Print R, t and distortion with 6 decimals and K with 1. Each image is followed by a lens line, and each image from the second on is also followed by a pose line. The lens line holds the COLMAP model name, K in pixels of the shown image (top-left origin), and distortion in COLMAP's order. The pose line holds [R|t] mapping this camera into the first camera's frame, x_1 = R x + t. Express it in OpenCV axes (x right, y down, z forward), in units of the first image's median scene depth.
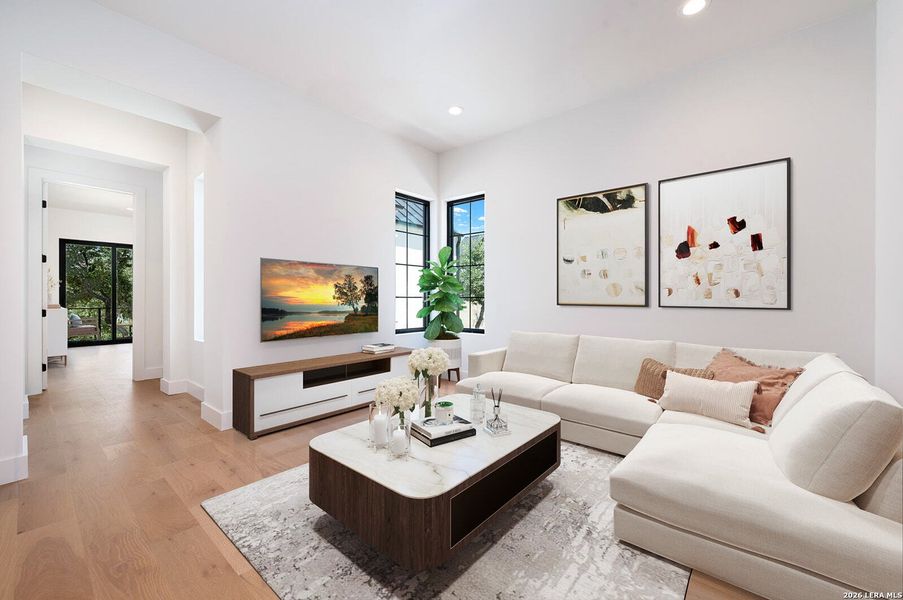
lens RADIAL K [[369.3, 0, 452.2], [0, 369.3, 297.0], [0, 0, 1]] dist [-0.001249, -0.000060]
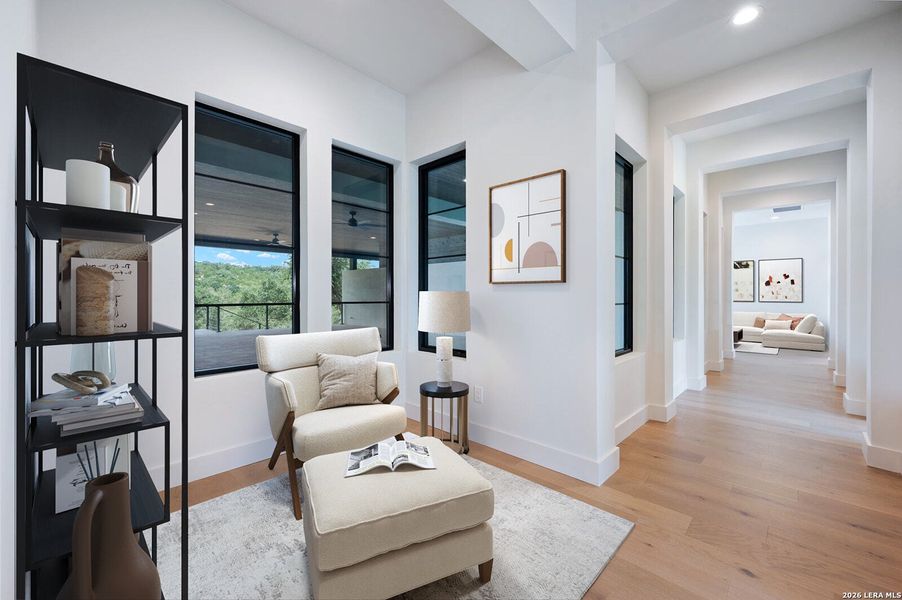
lens RADIAL K [[368.9, 0, 451.5], [0, 368.9, 298.4], [0, 0, 1]] dist [-0.001249, -0.000060]
pose [[0.998489, -0.001295, -0.054943, -2.021460], [0.001910, 0.999936, 0.011137, -0.042484], [0.054925, -0.011225, 0.998427, -2.439168]]
